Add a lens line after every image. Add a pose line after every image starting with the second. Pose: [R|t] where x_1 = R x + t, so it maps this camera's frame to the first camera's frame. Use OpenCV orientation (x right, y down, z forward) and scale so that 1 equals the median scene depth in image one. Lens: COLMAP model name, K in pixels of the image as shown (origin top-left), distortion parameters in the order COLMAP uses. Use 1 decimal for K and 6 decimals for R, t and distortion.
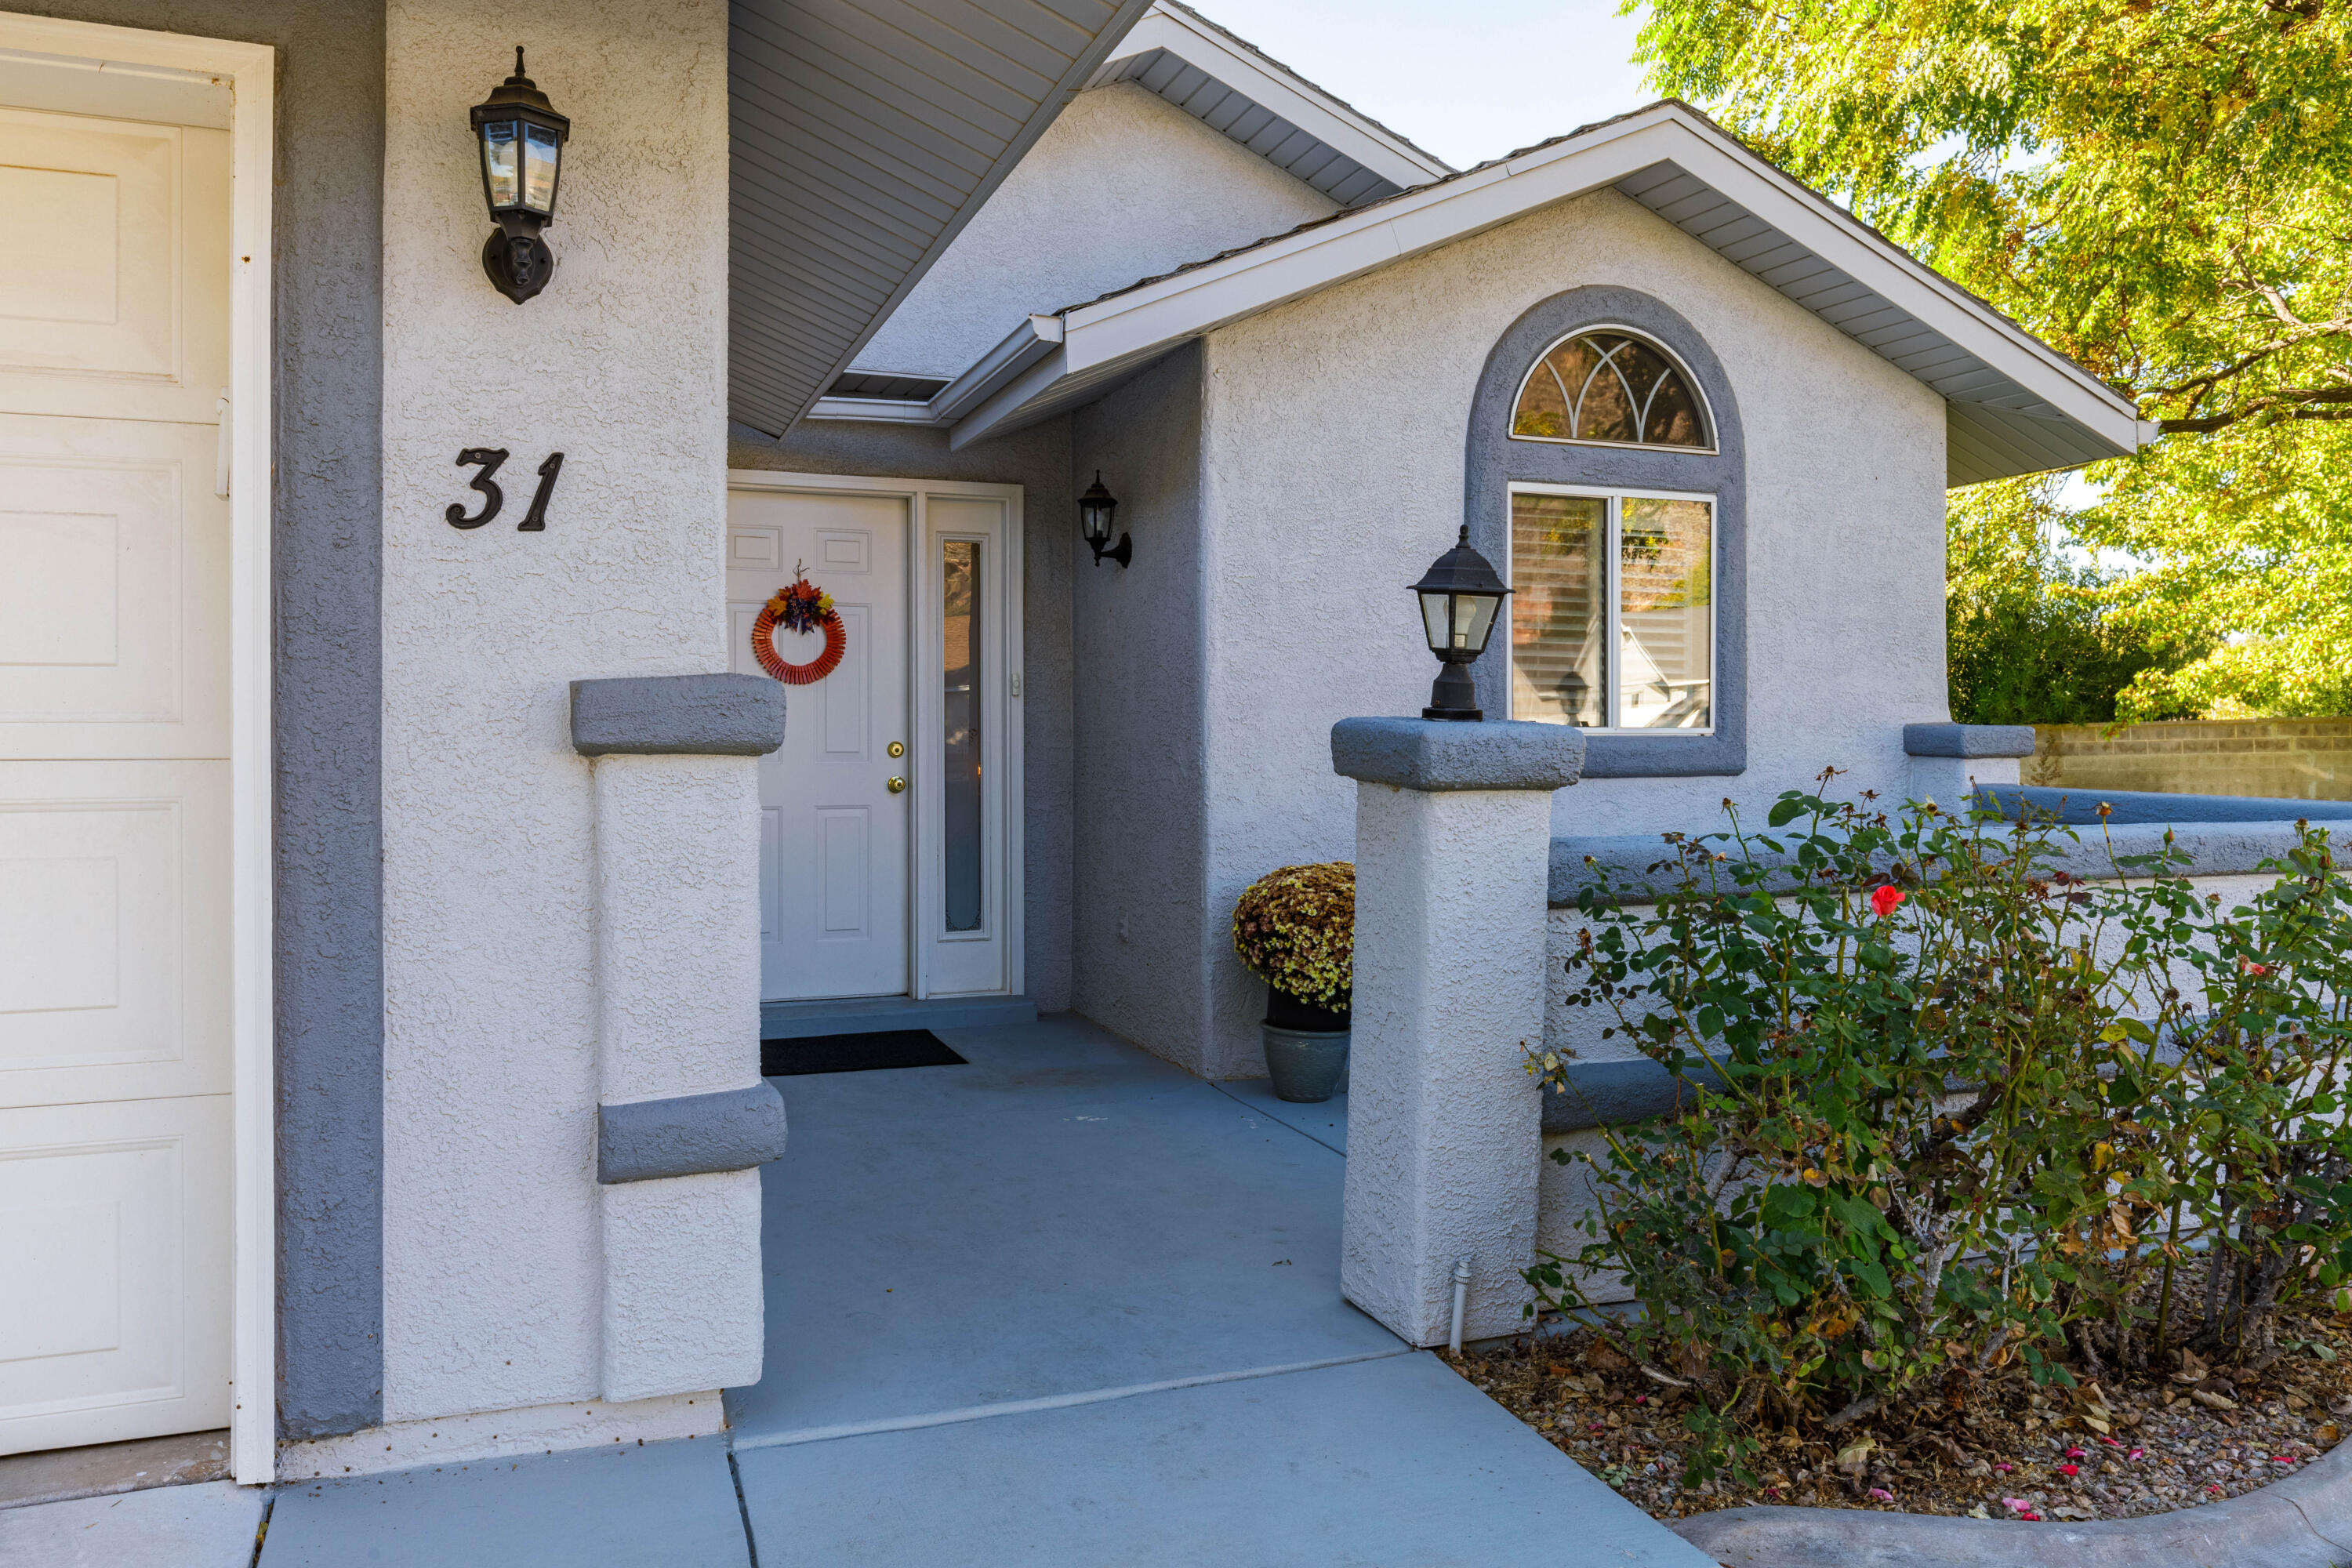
lens RADIAL K [[1664.9, 0, 1098.3], [0, 1664.9, 744.0], [0, 0, 1]] dist [0.003884, -0.003431]
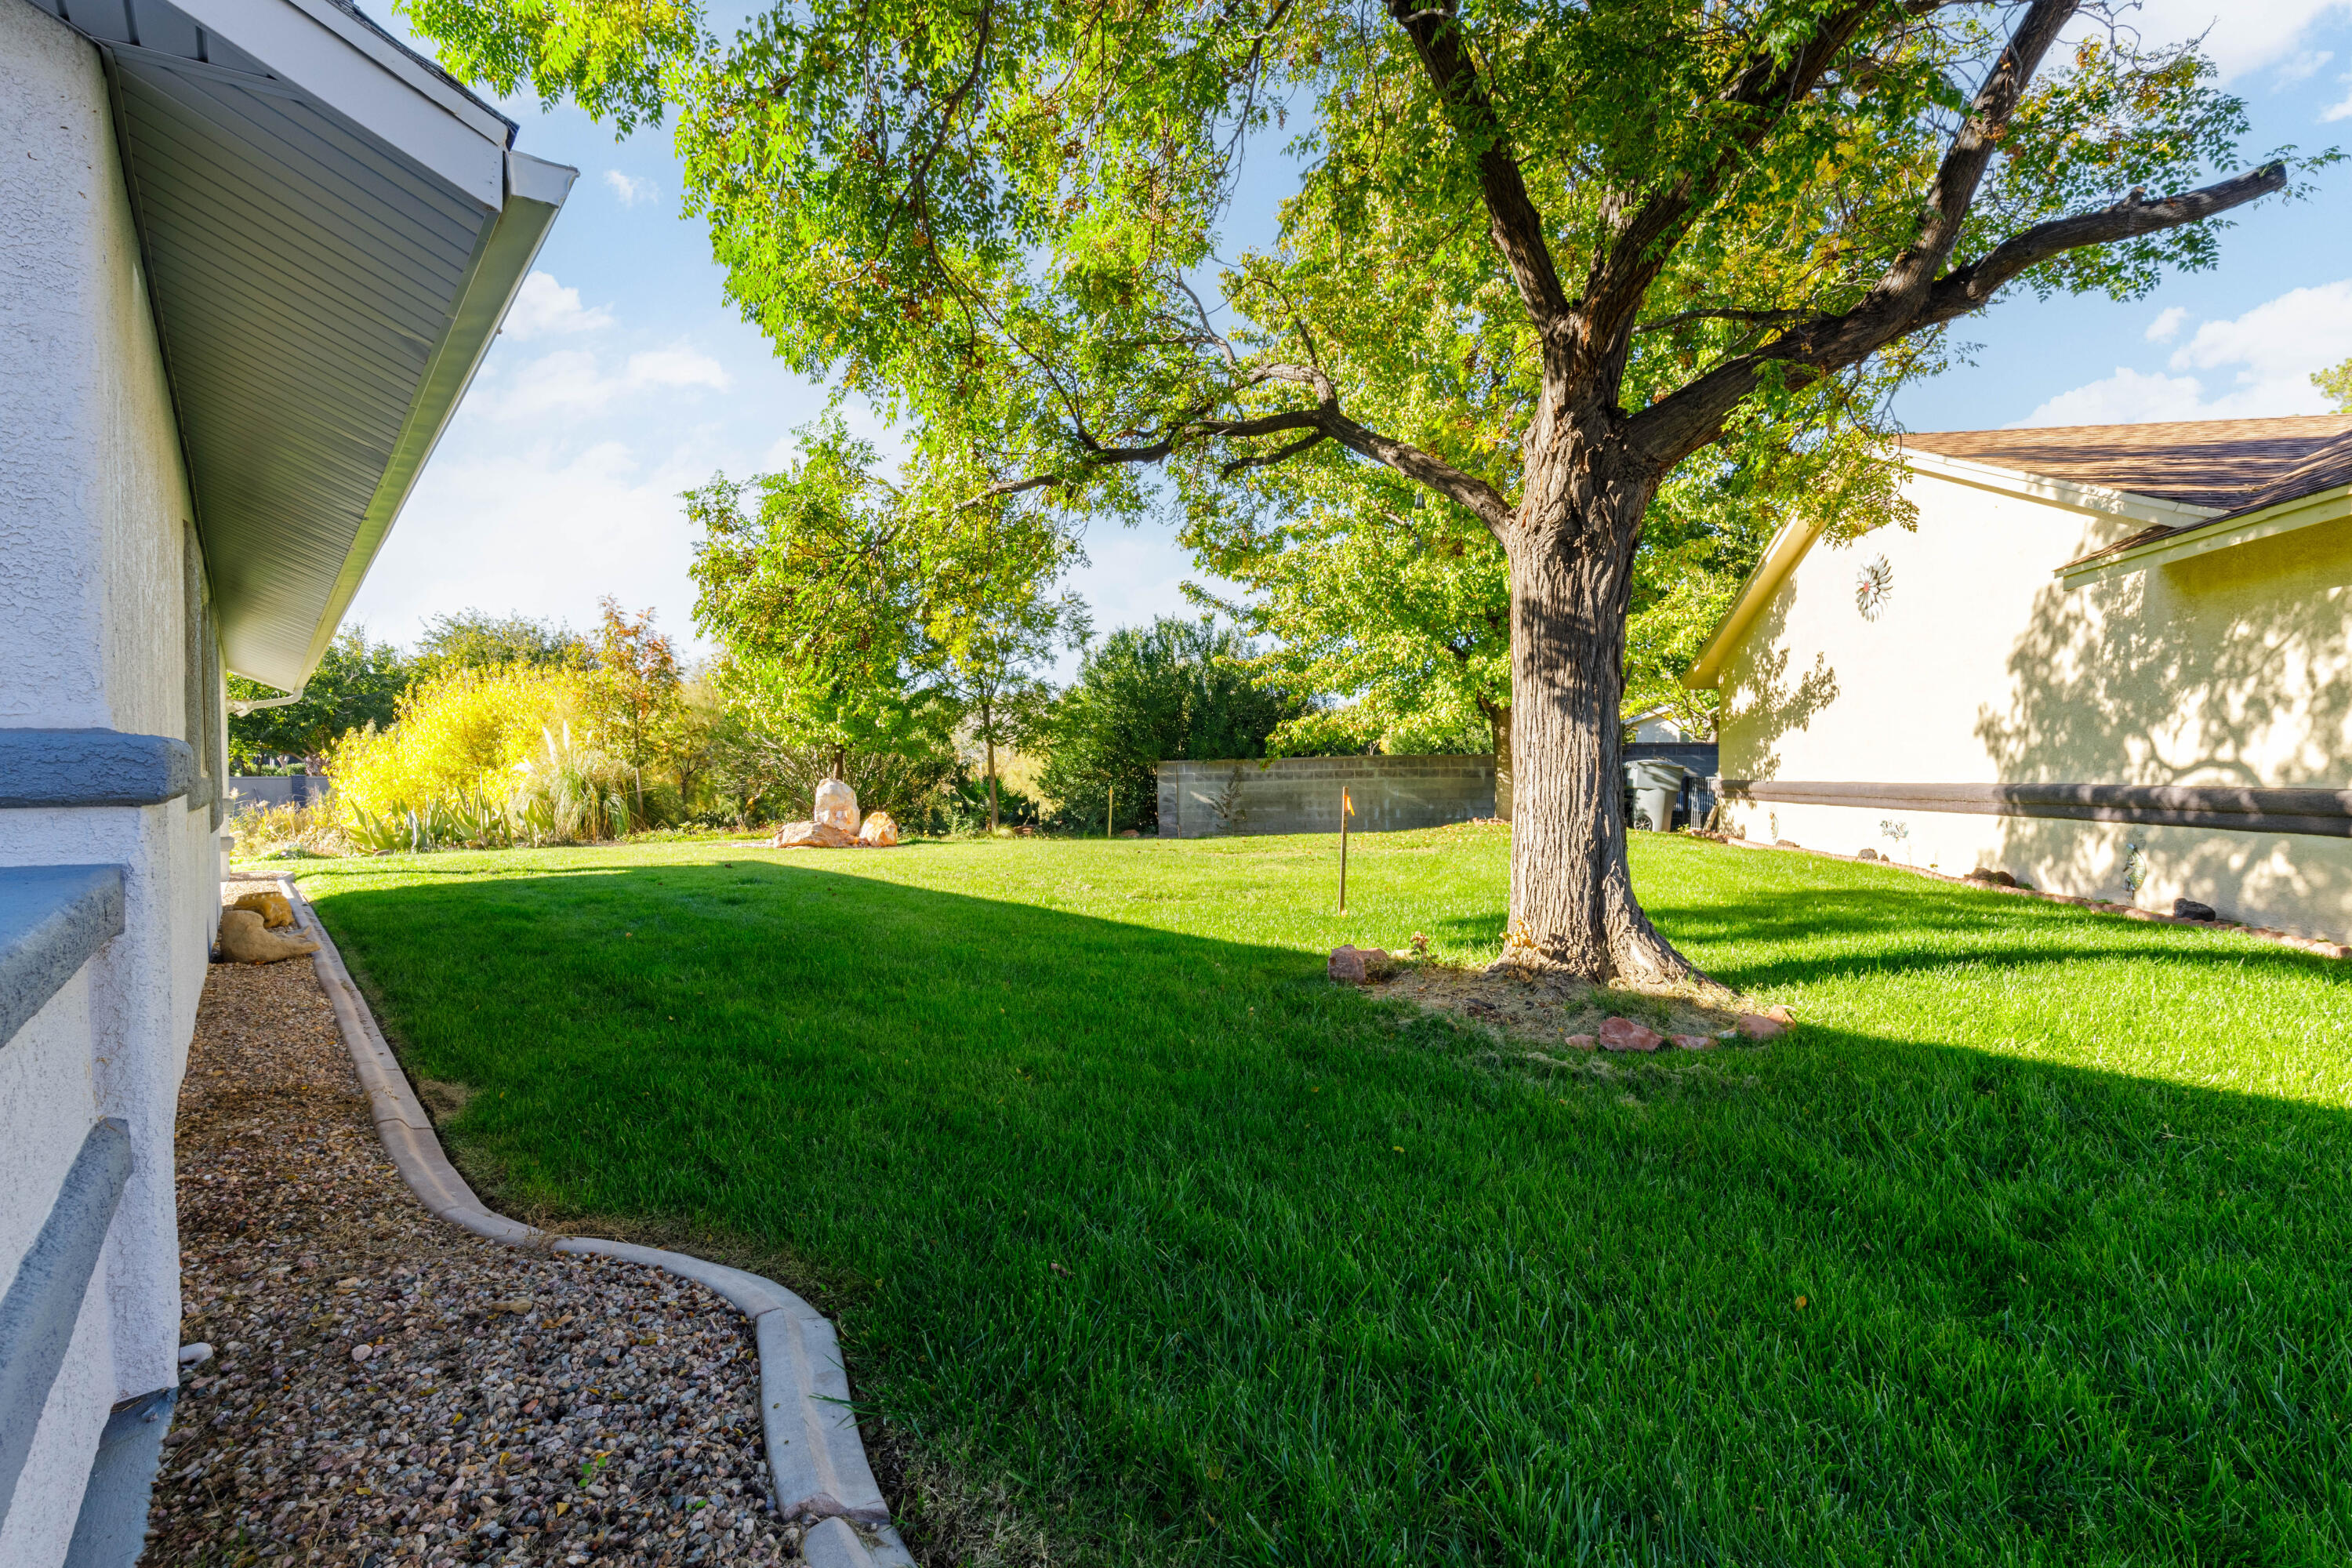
lens RADIAL K [[1053.8, 0, 1172.0], [0, 1053.8, 794.7], [0, 0, 1]] dist [-0.002390, 0.000019]
pose [[0.938490, -0.006216, 0.345251, 0.814970], [-0.000893, 0.999791, 0.020429, 0.000254], [-0.345306, -0.019481, 0.938288, 0.683469]]
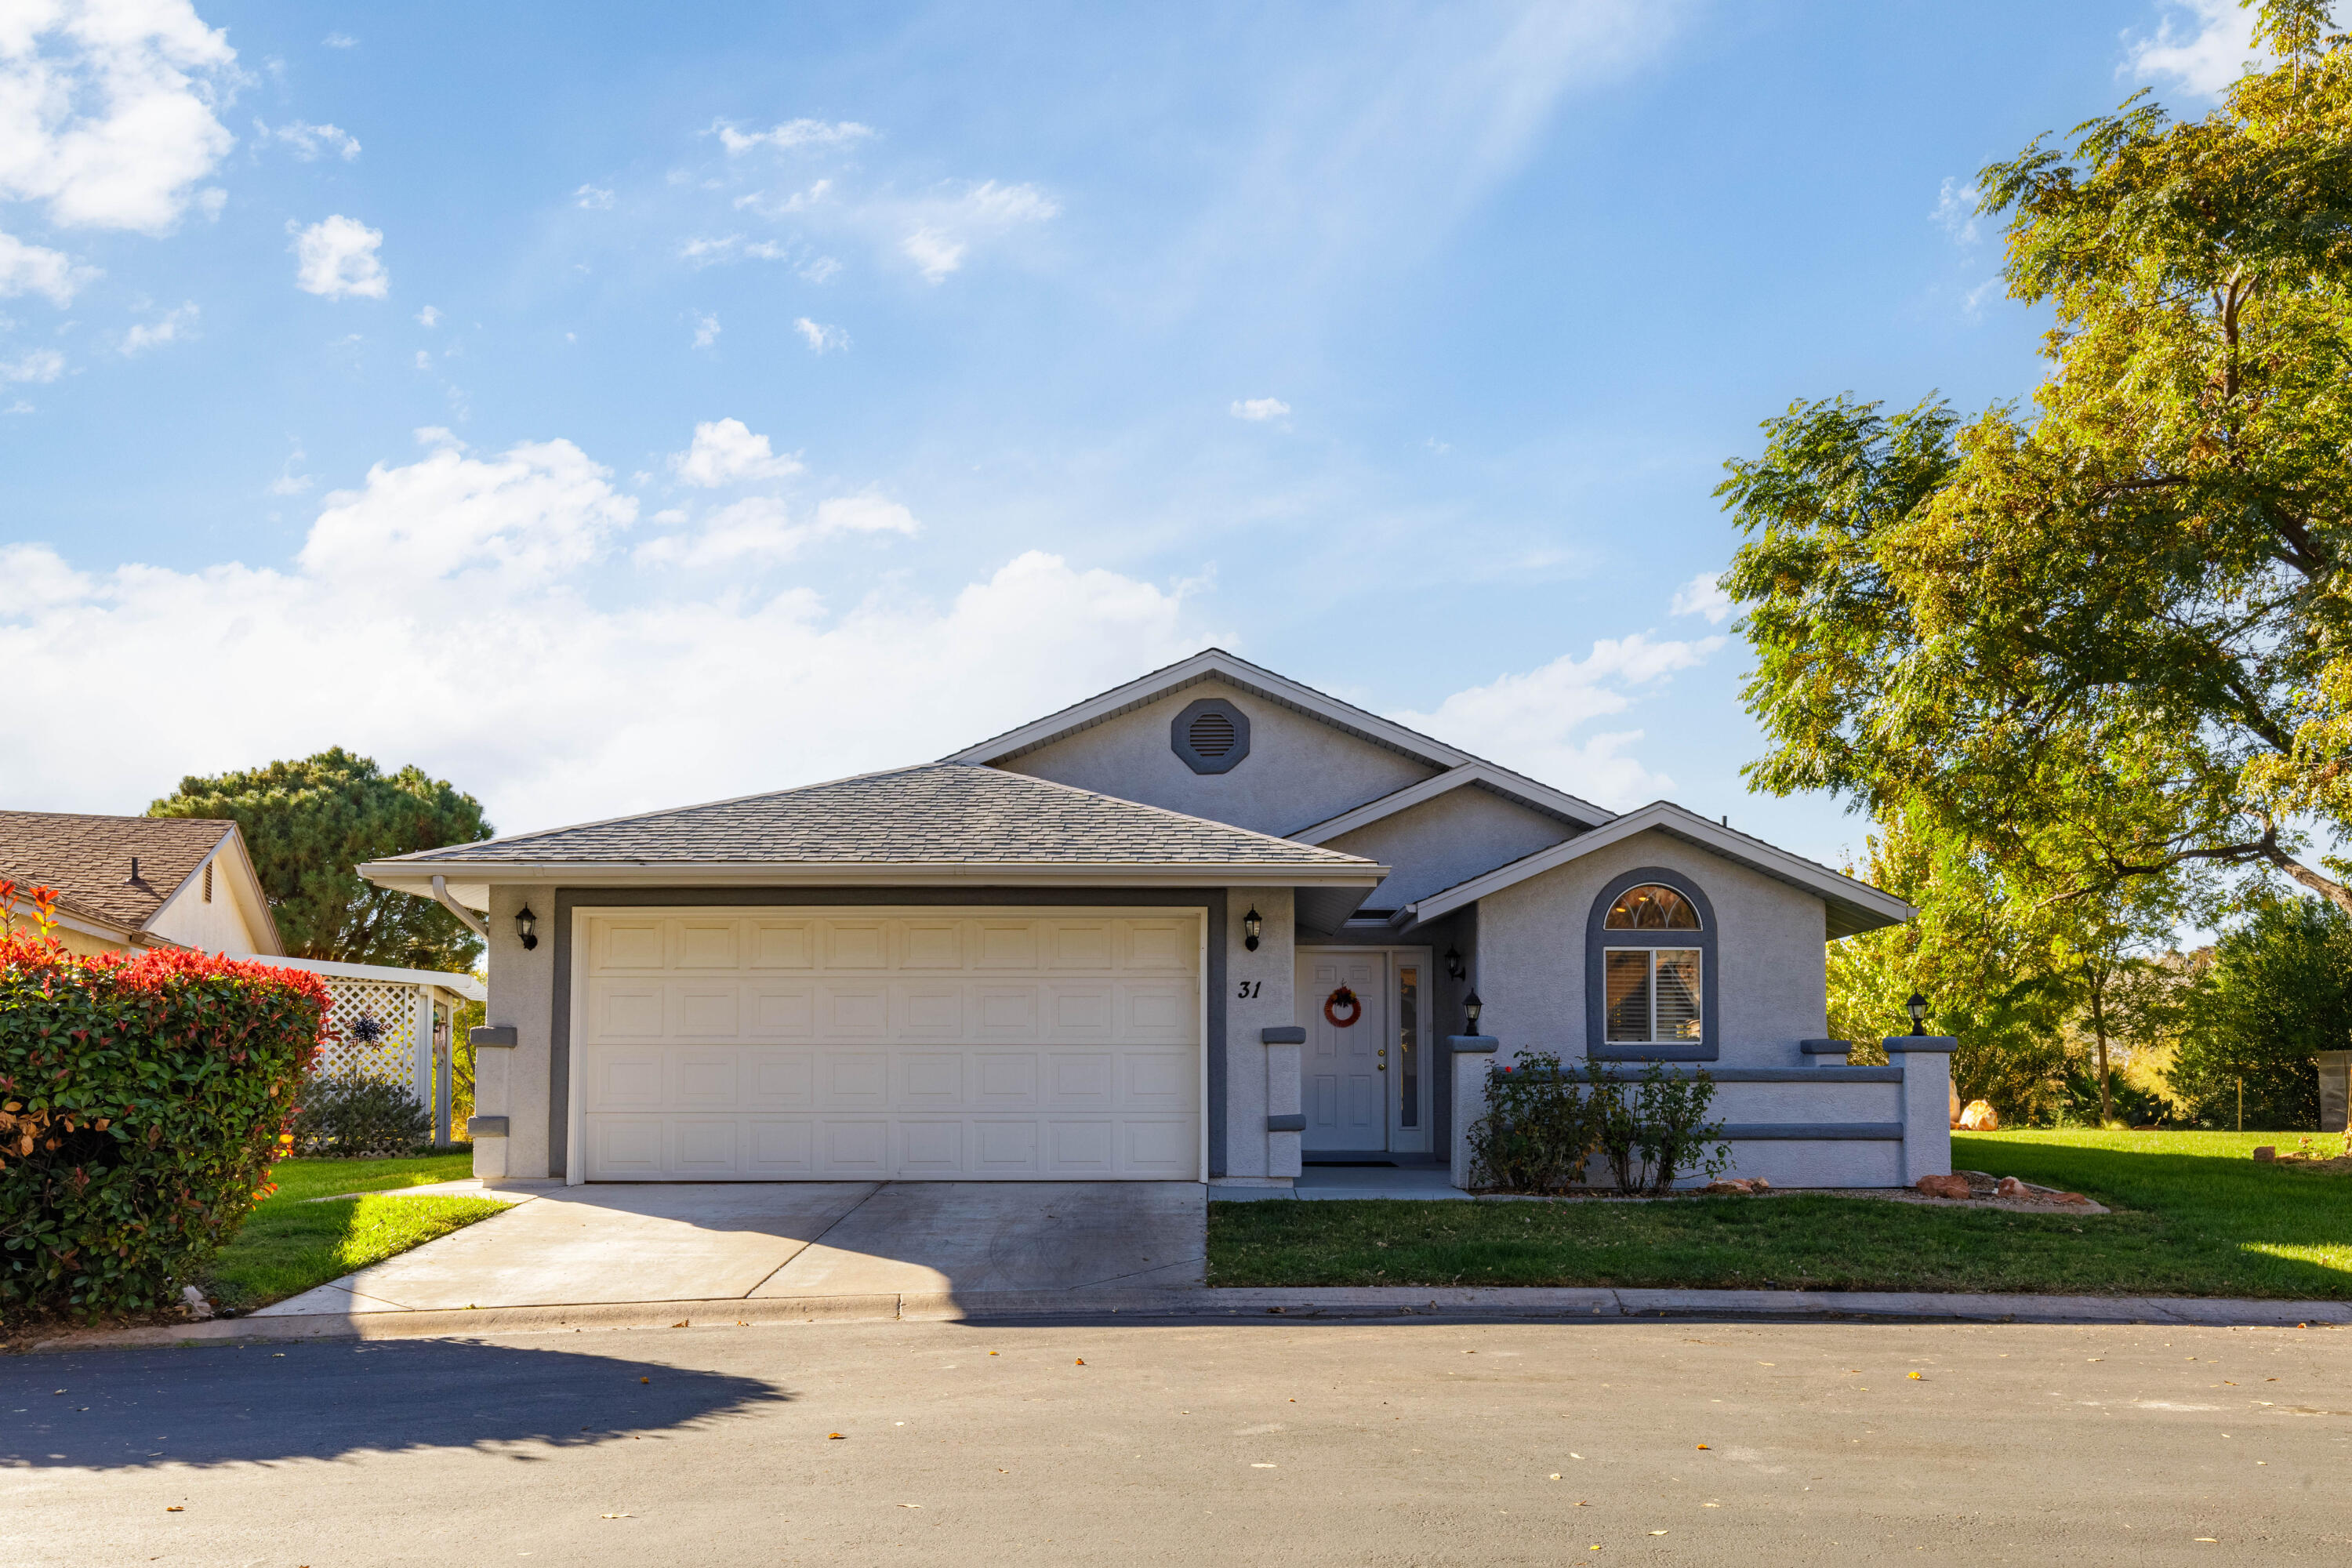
lens RADIAL K [[1735.0, 0, 1170.9], [0, 1735.0, 1011.1], [0, 0, 1]] dist [-0.005335, 0.004100]
pose [[0.940972, -0.012508, -0.338253, 0.555468], [-0.001868, 0.999110, -0.042141, 0.060762], [0.338479, 0.040285, 0.940111, -1.867736]]
